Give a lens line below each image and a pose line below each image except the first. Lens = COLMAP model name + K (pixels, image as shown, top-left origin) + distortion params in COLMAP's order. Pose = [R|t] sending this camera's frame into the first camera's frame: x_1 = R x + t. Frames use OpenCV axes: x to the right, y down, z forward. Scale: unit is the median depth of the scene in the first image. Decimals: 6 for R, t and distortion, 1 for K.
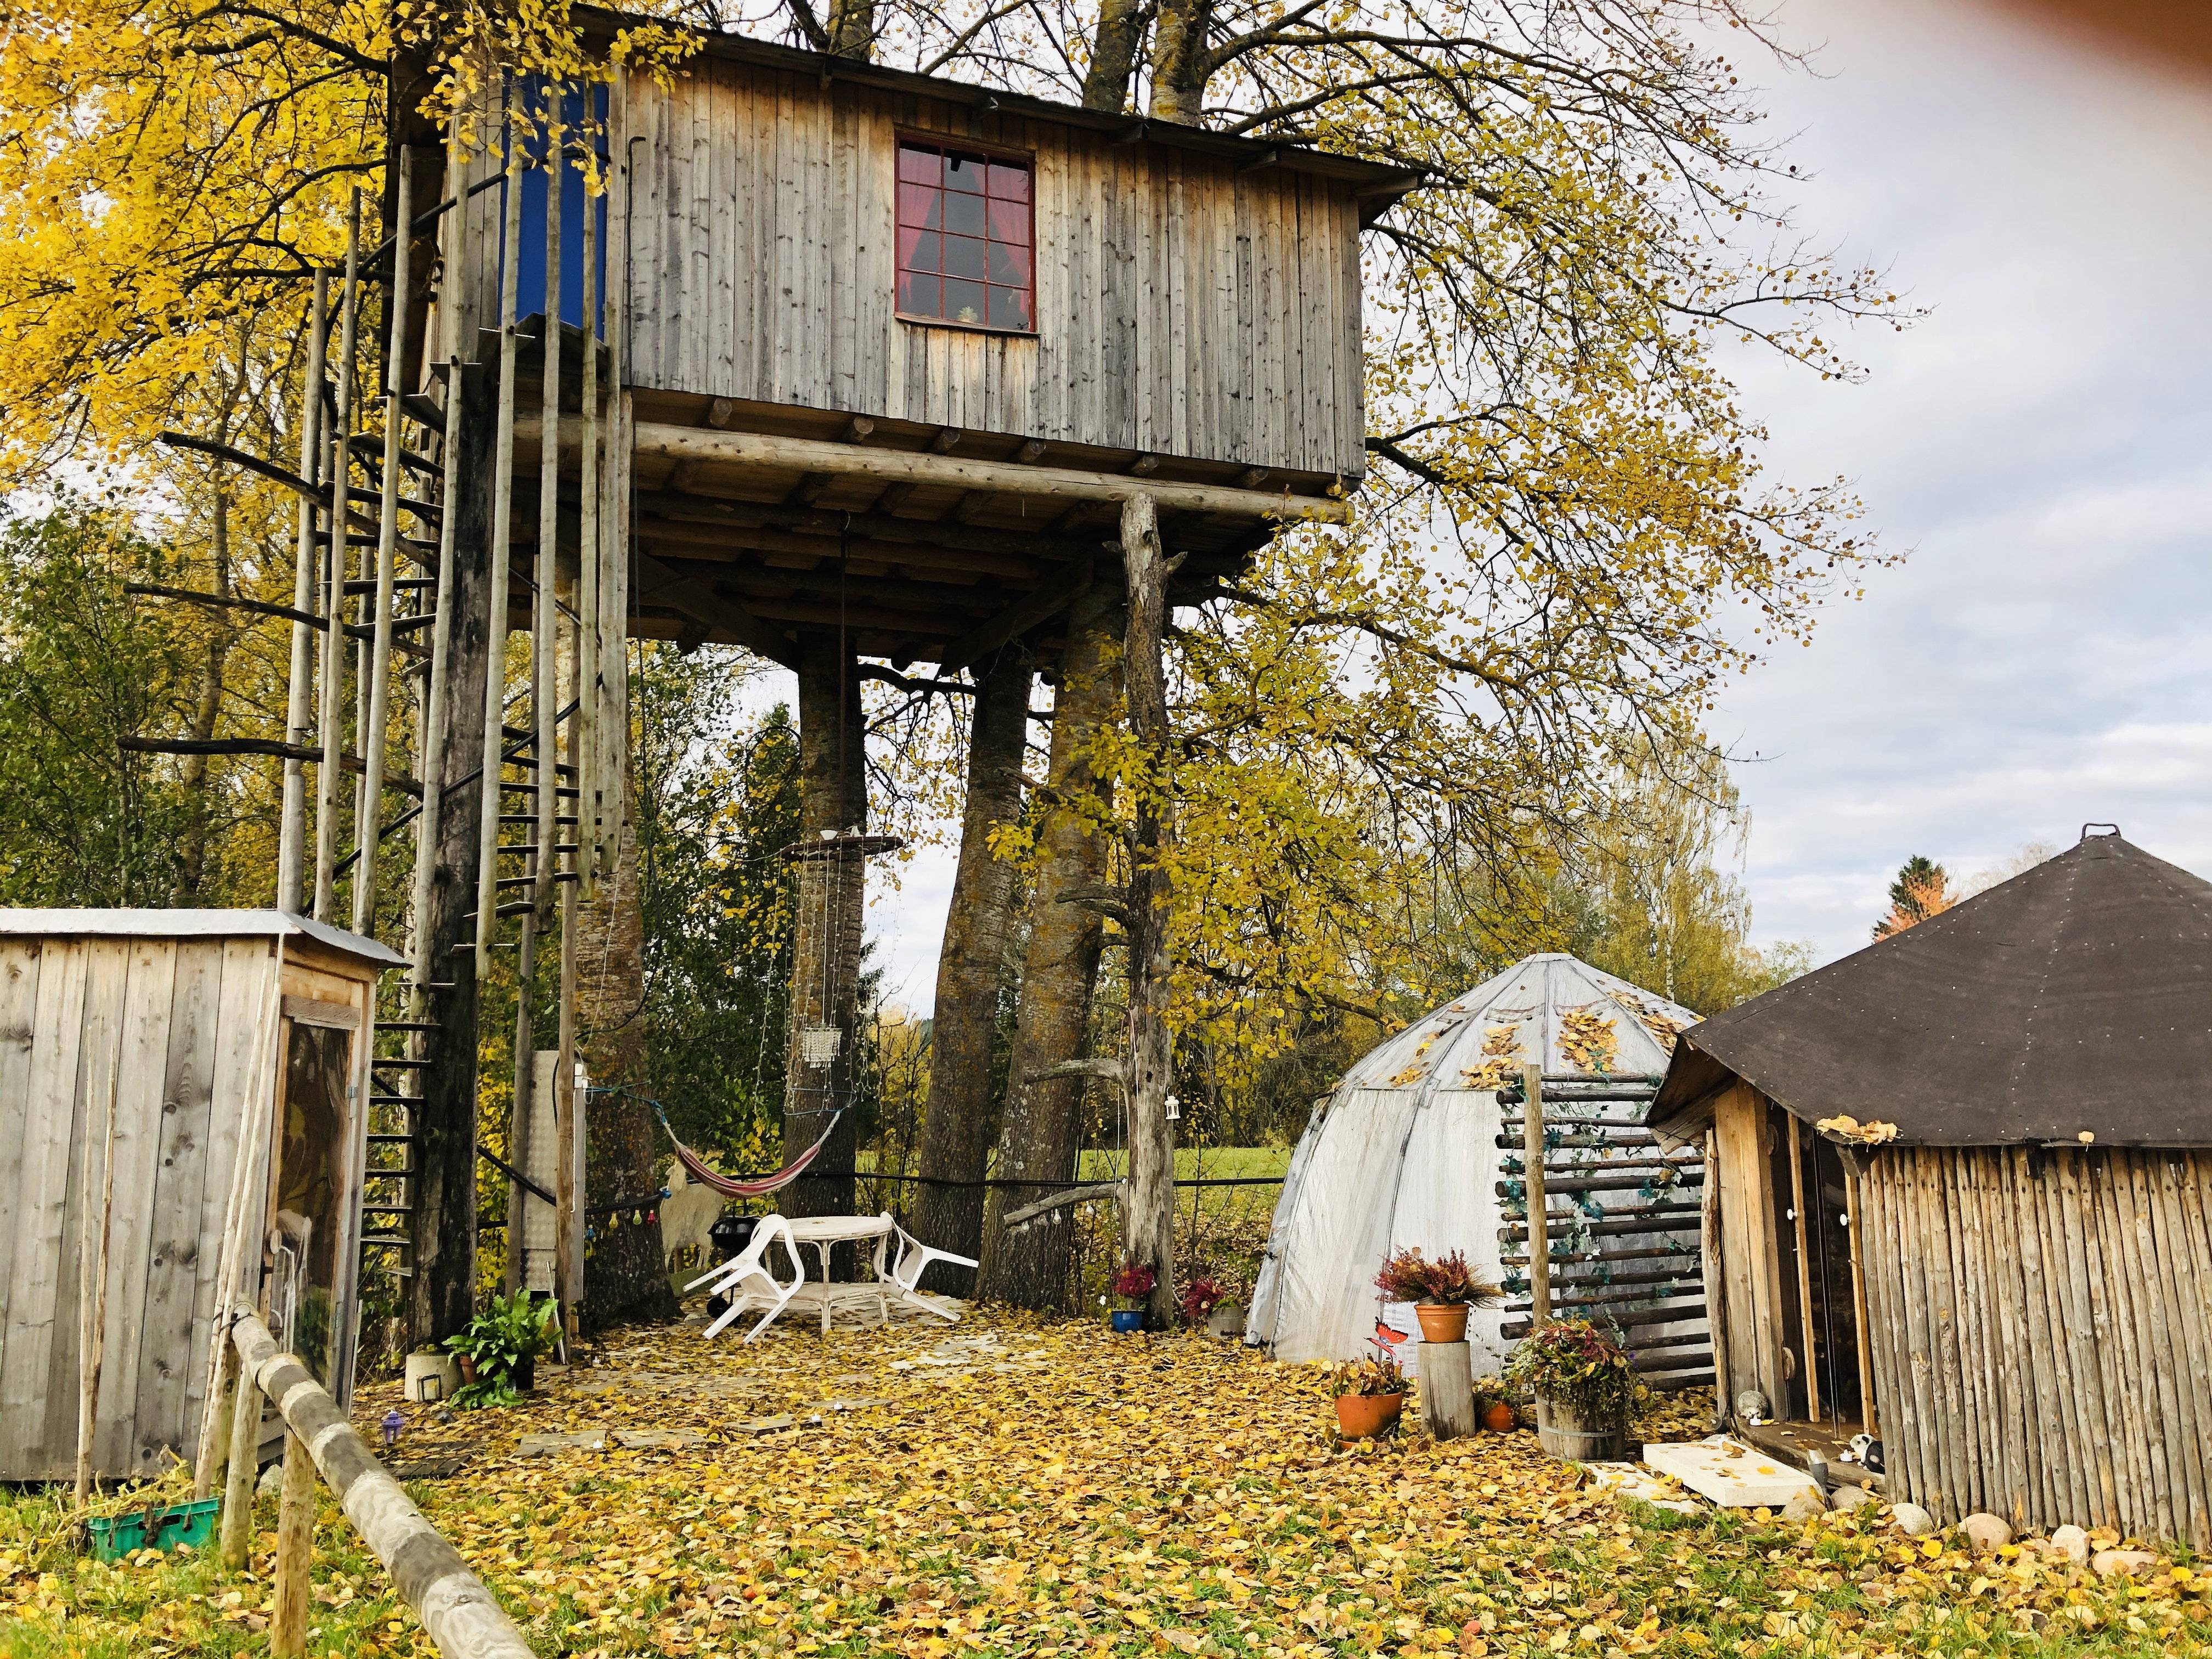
lens RADIAL K [[1775.7, 0, 1106.0], [0, 1775.7, 829.5], [0, 0, 1]] dist [-0.004303, -0.000639]
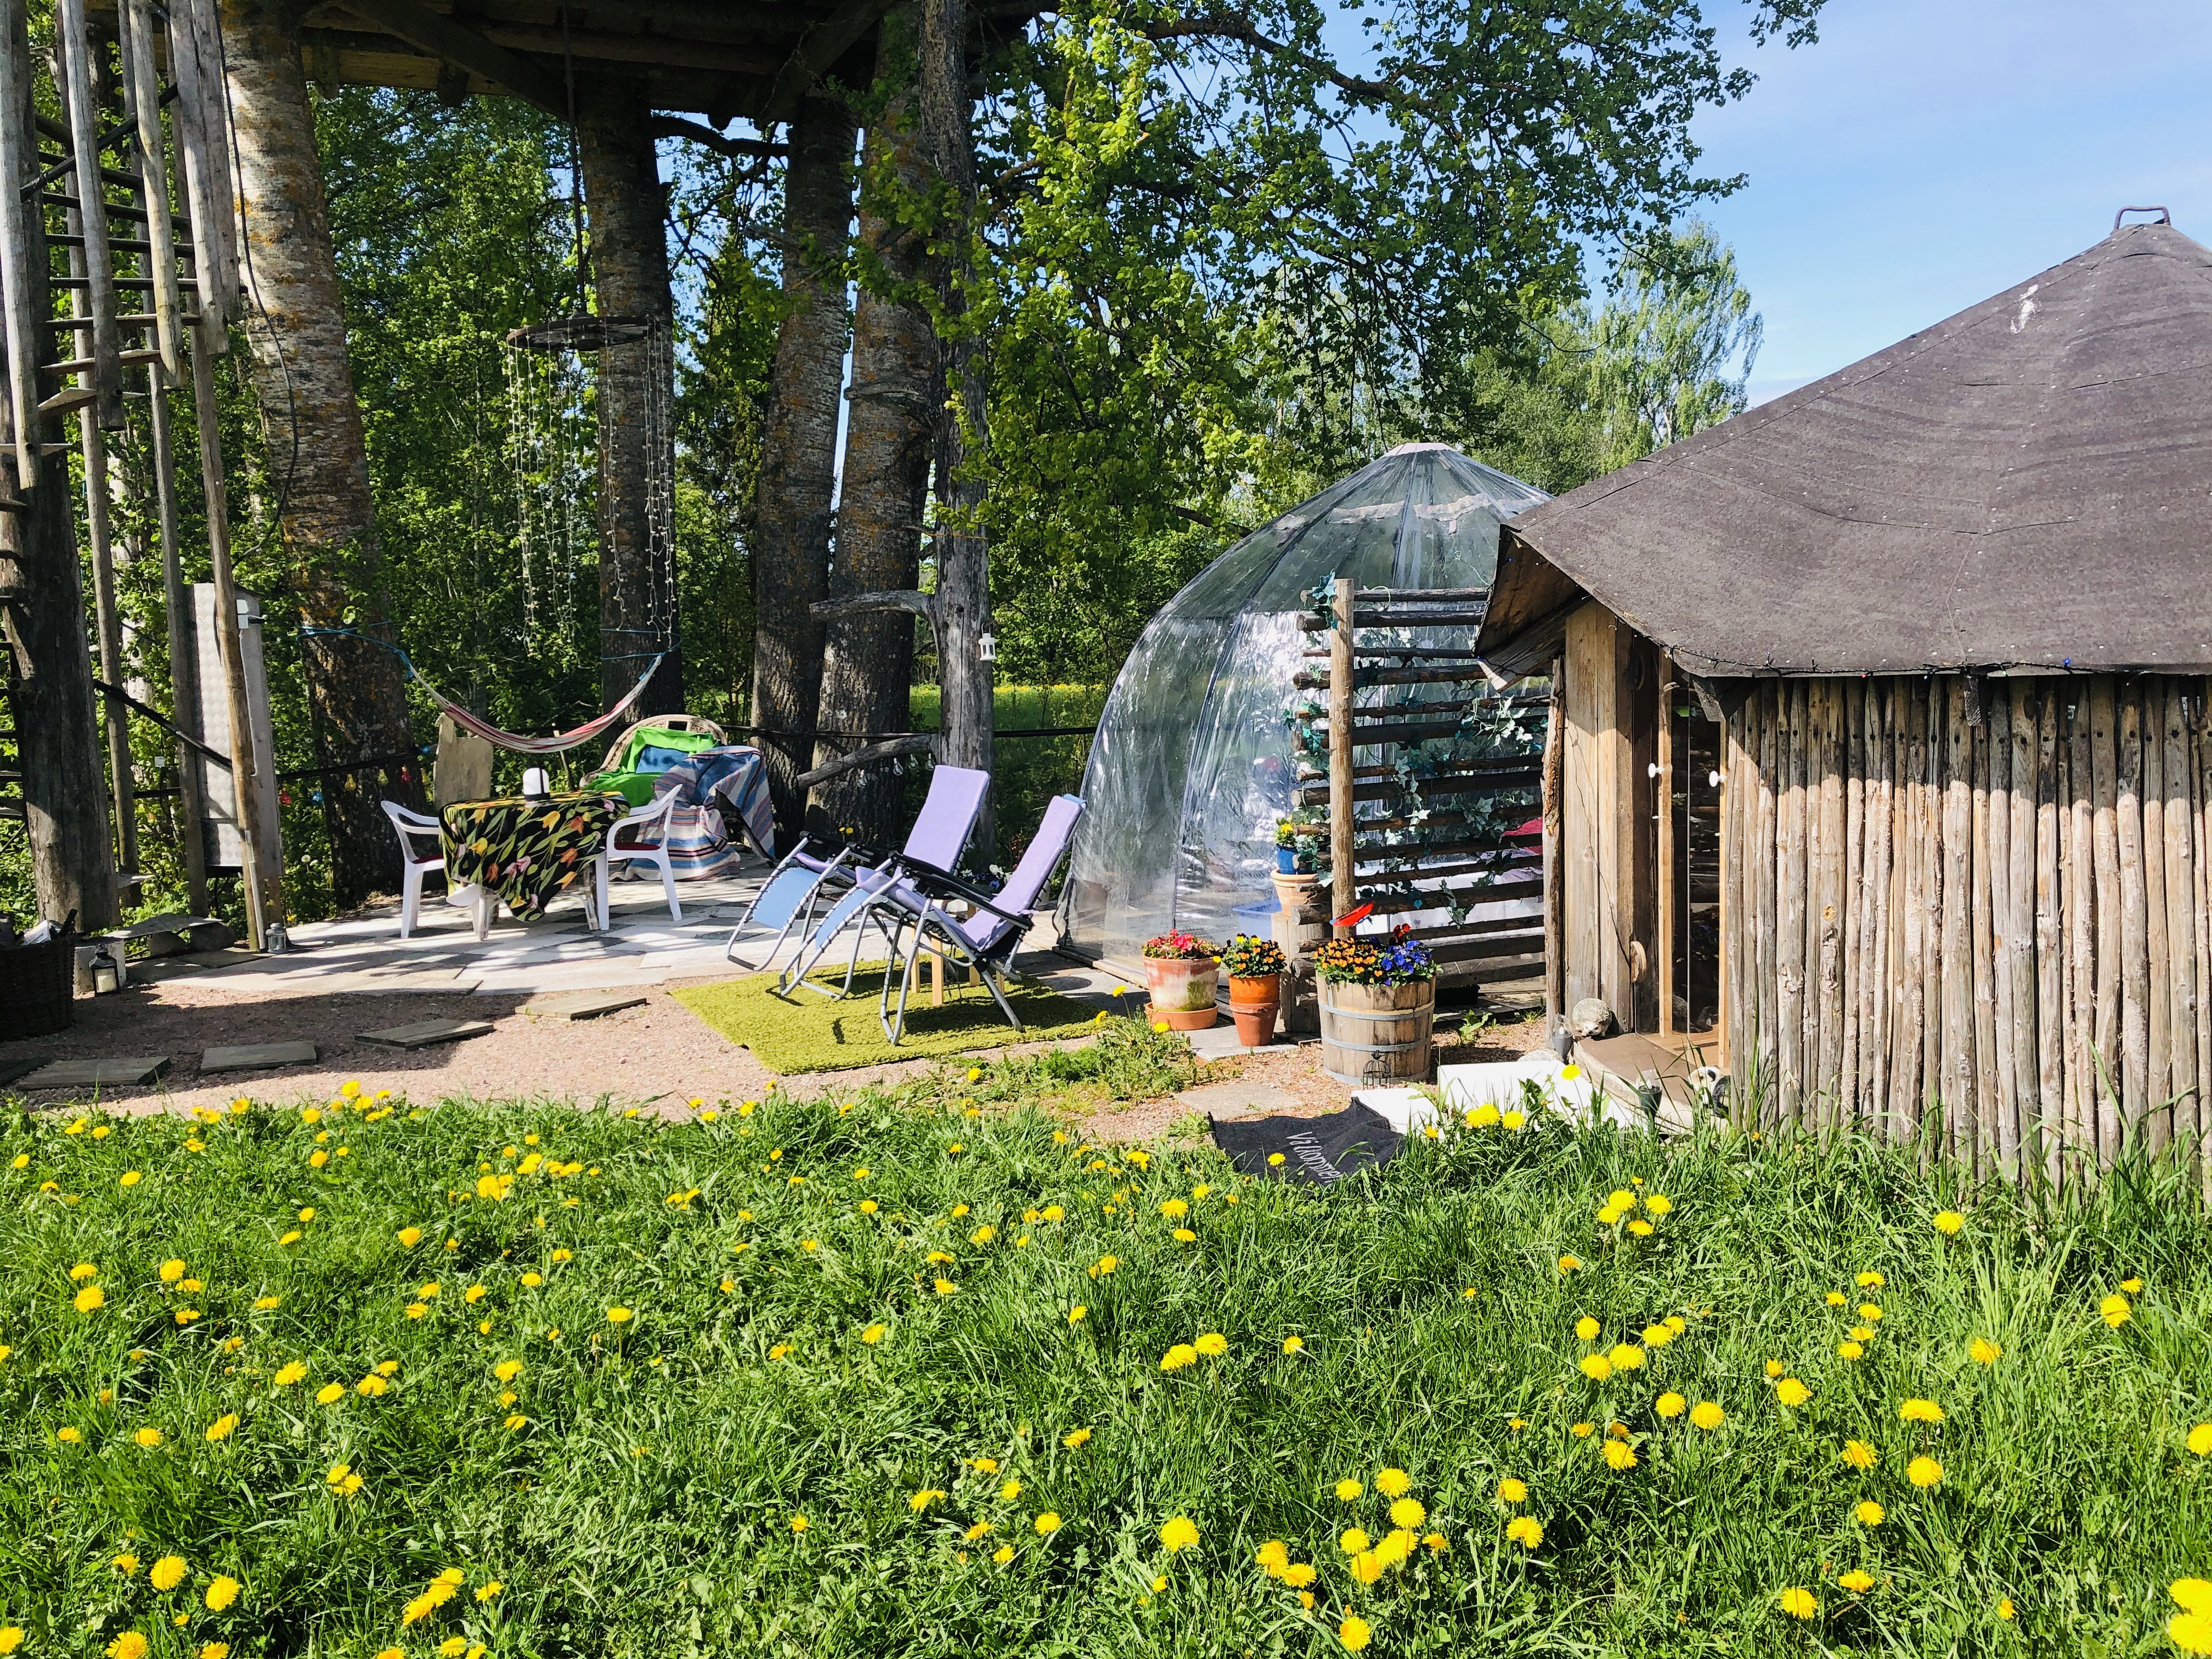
lens RADIAL K [[1819.7, 0, 1106.0], [0, 1819.7, 829.5], [0, 0, 1]] dist [-0.058777, 0.153872]
pose [[0.999865, -0.012750, 0.010333, 0.086206], [0.009784, 0.968598, 0.248440, 0.028942], [-0.013176, -0.248306, 0.968592, 0.151882]]
